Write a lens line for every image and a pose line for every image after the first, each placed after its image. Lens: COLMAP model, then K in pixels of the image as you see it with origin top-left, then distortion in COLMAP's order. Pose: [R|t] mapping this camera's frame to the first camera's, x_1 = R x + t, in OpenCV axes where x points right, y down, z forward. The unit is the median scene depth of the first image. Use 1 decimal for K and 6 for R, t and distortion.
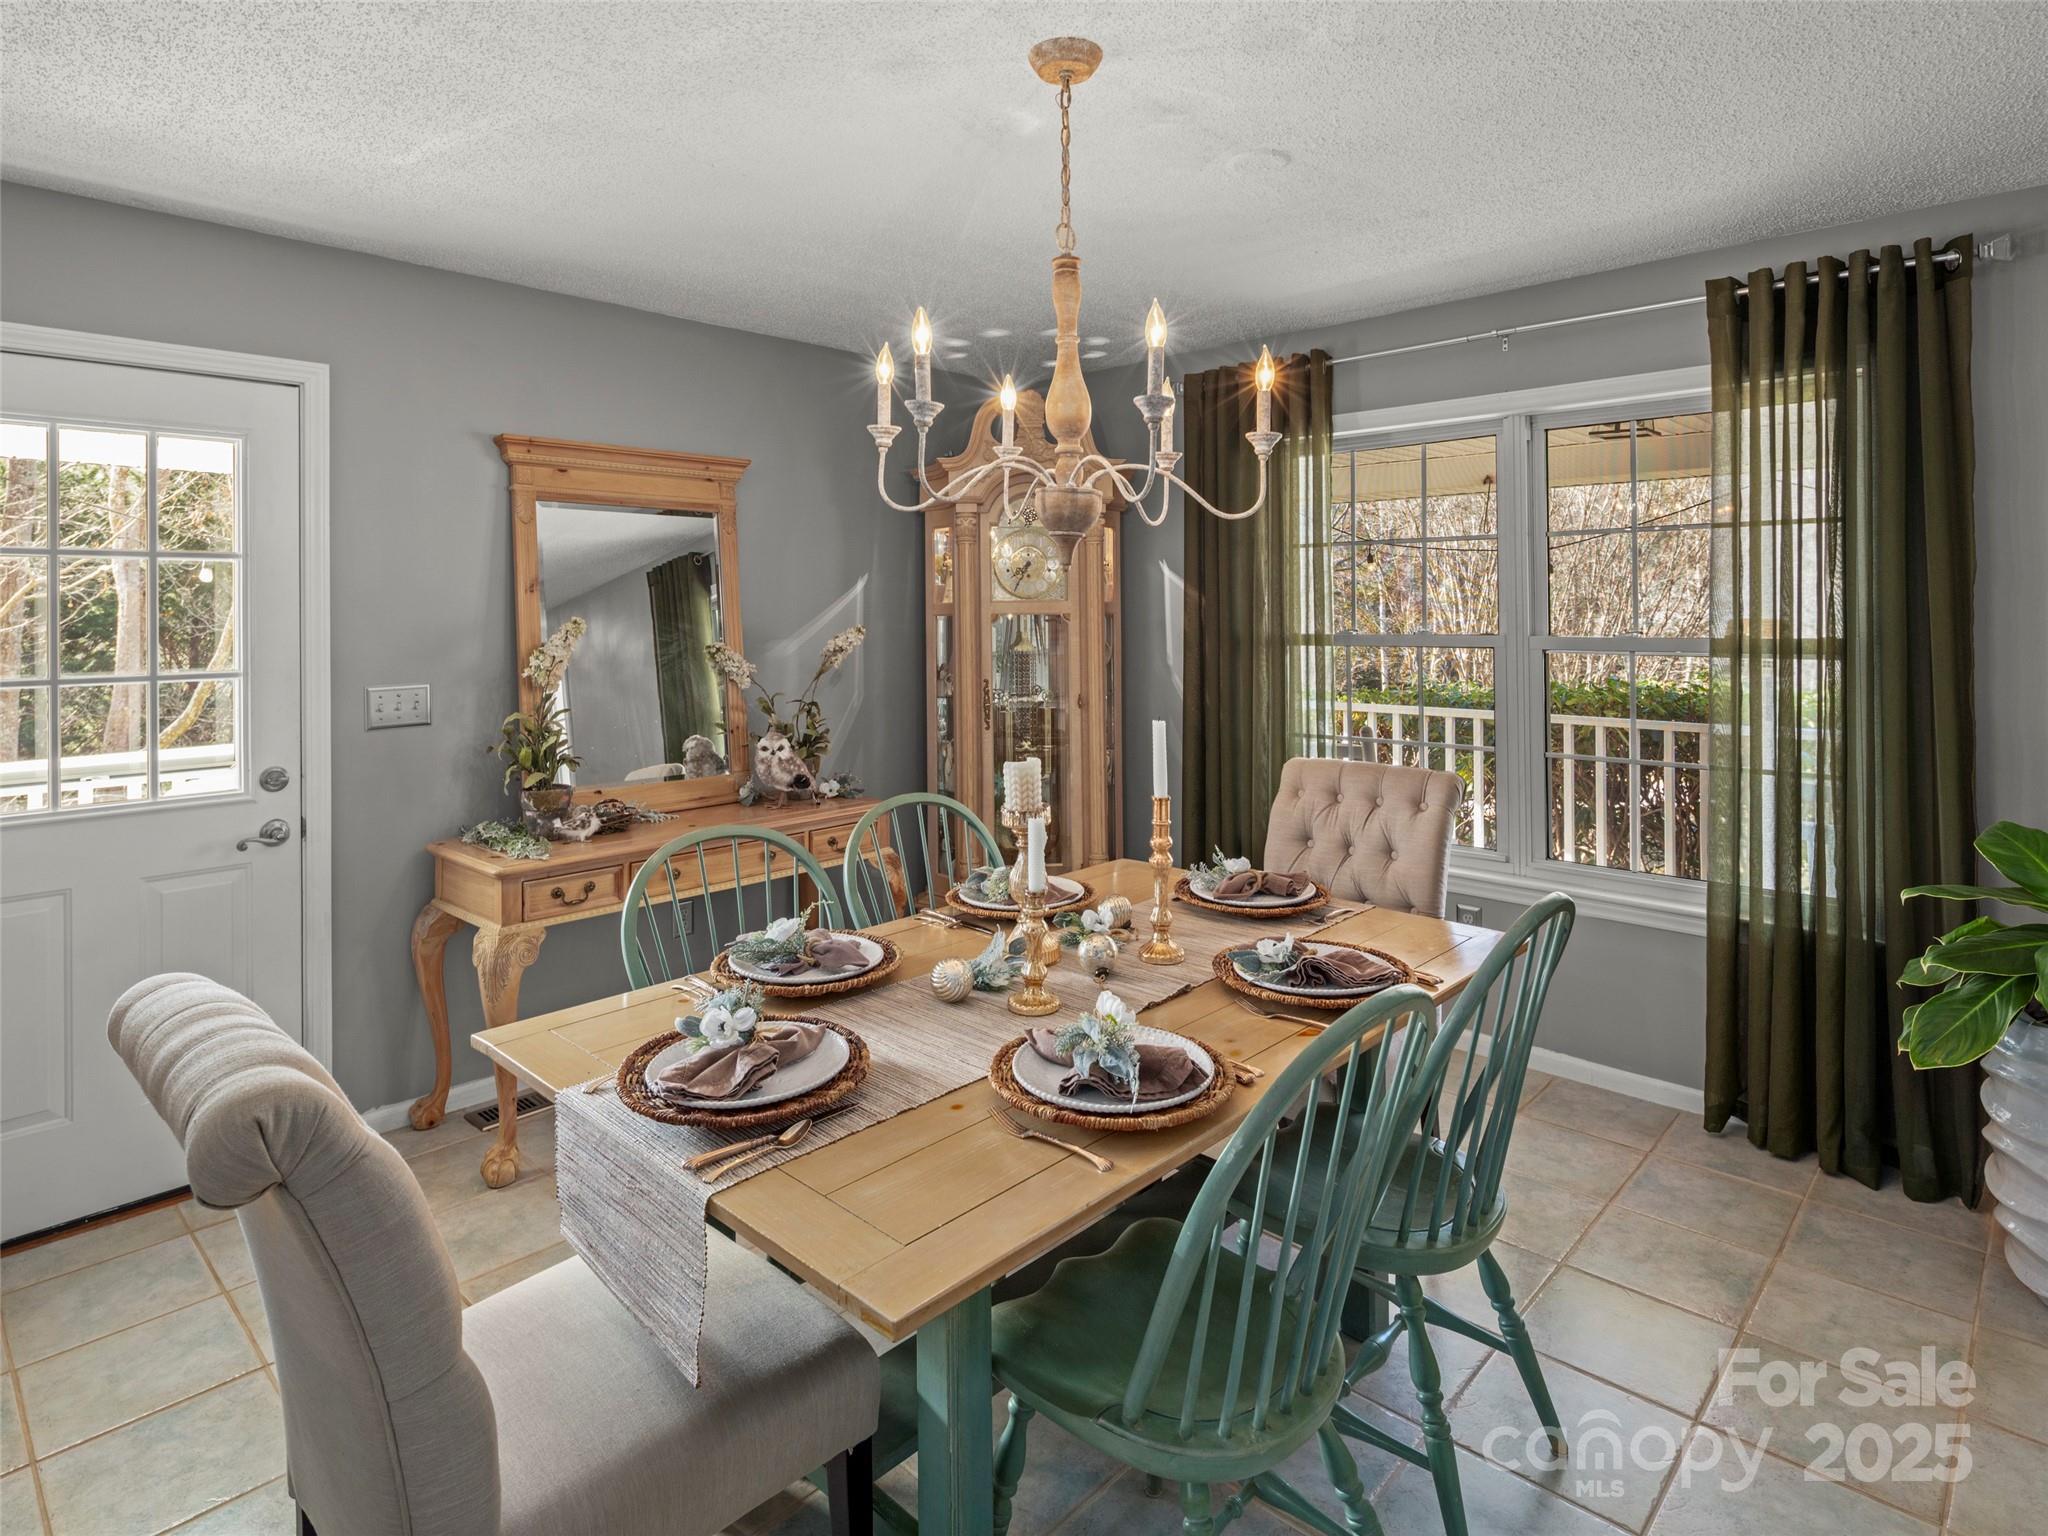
lens RADIAL K [[1113.7, 0, 1013.0], [0, 1113.7, 750.7], [0, 0, 1]] dist [0.002622, 0.001887]
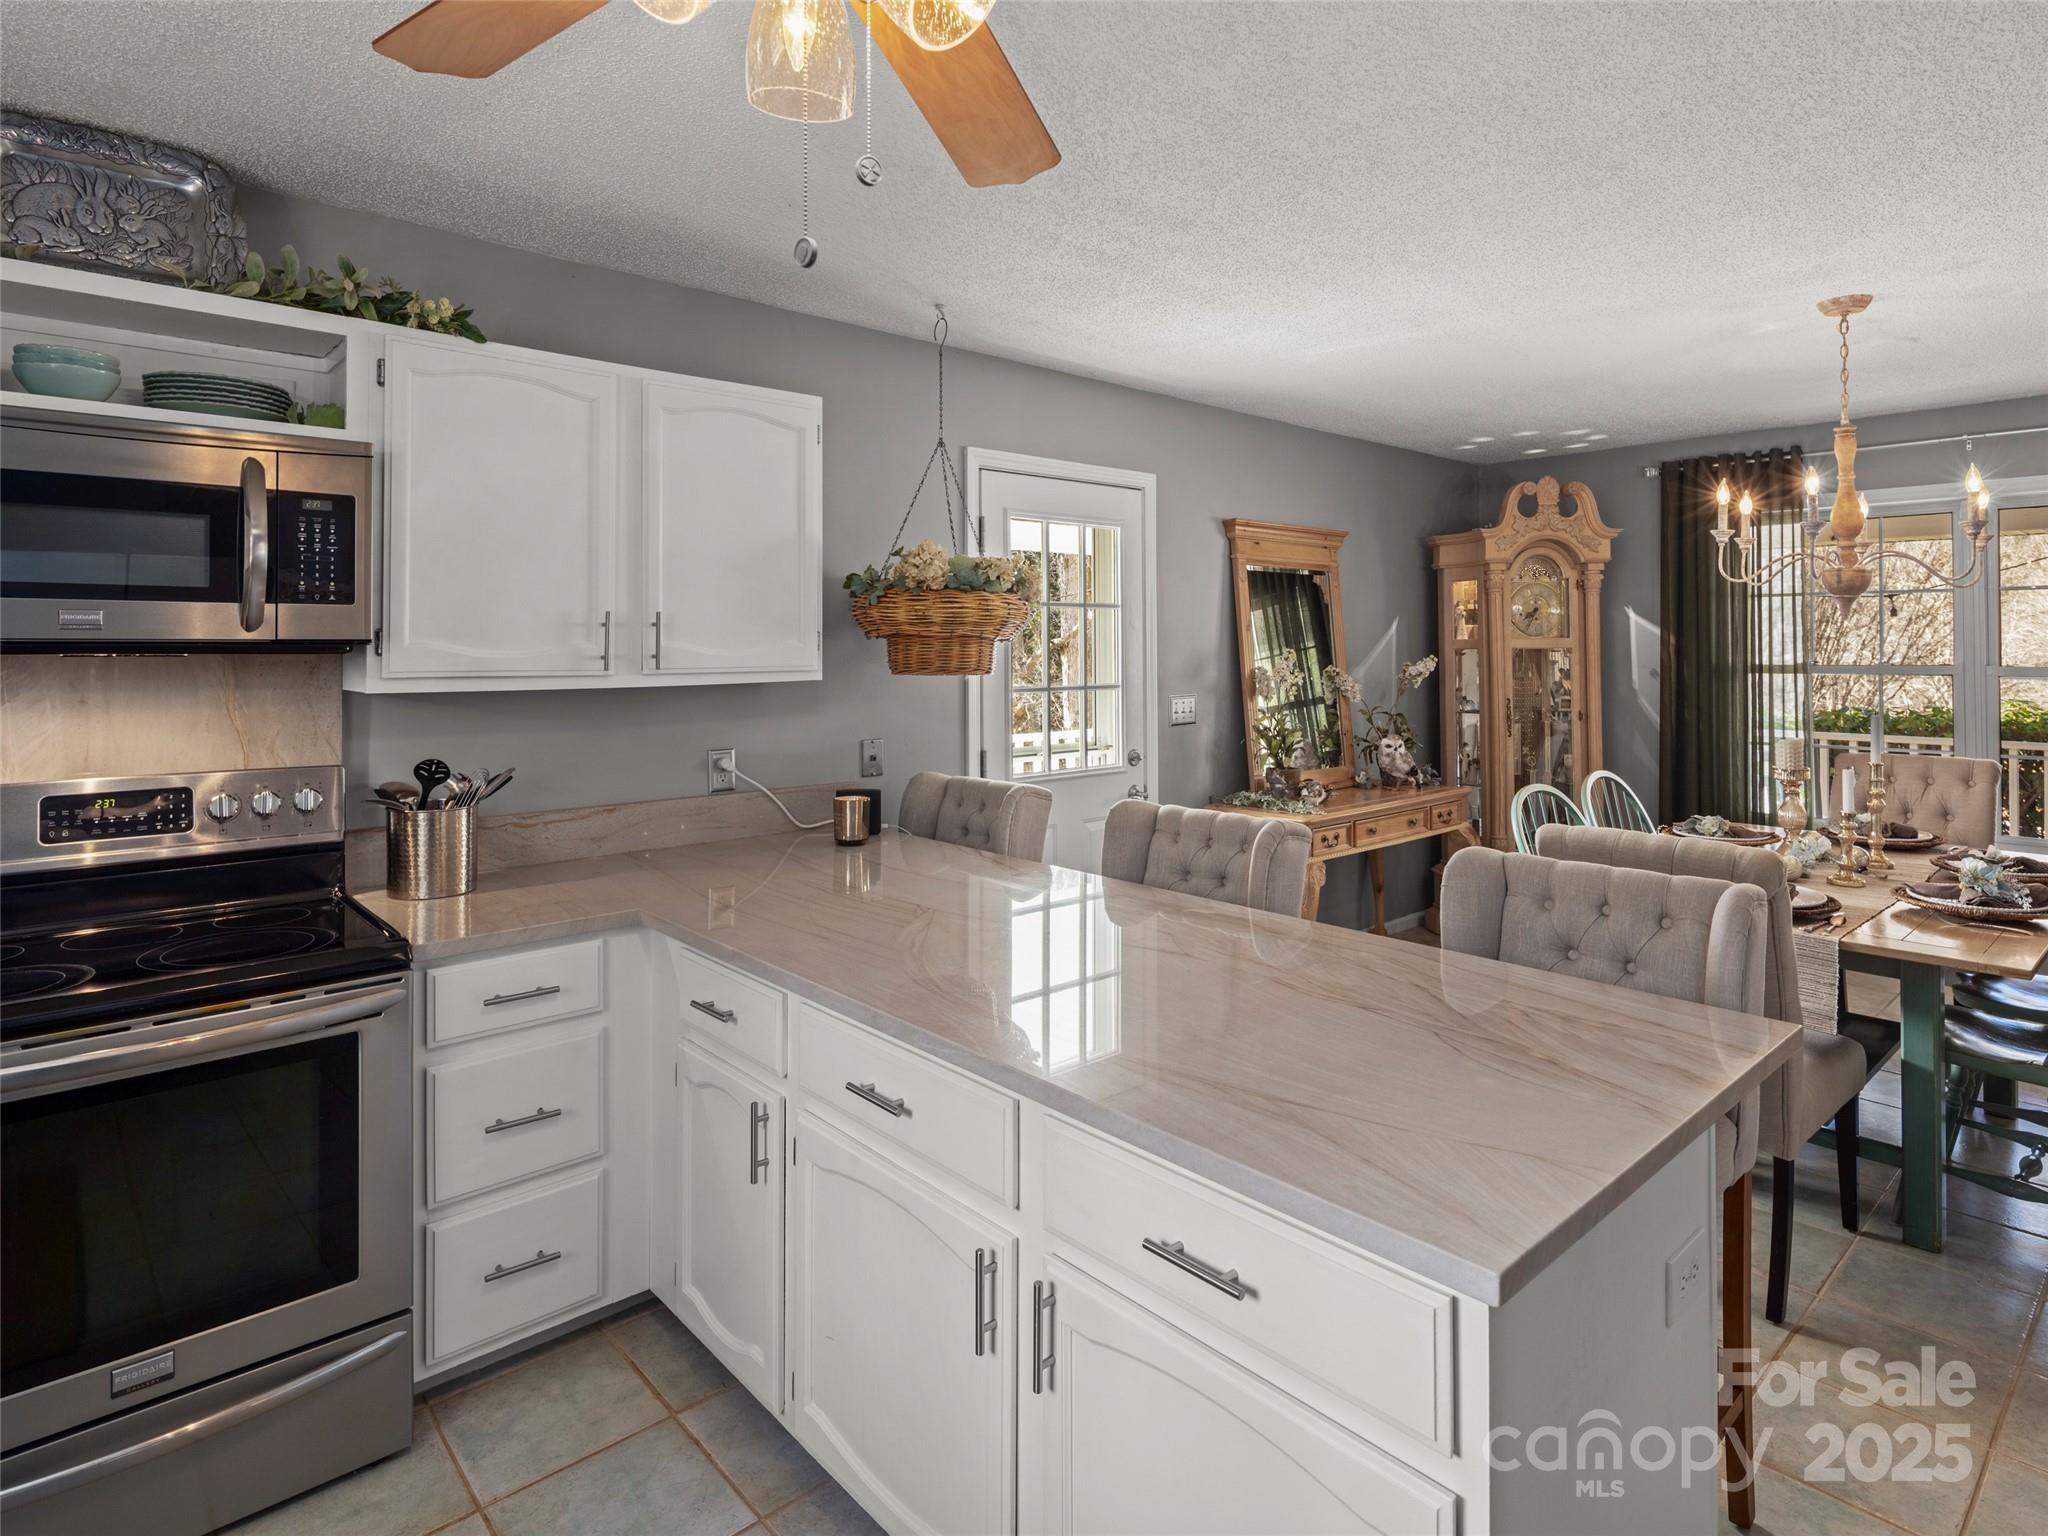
lens RADIAL K [[1113.7, 0, 1034.4], [0, 1113.7, 784.8], [0, 0, 1]] dist [0.002622, 0.001887]
pose [[0.997880, 0.011795, -0.064002, -0.569209], [-0.011844, 0.999930, -0.000385, 0.051303], [0.063993, 0.001142, 0.997950, -0.387507]]
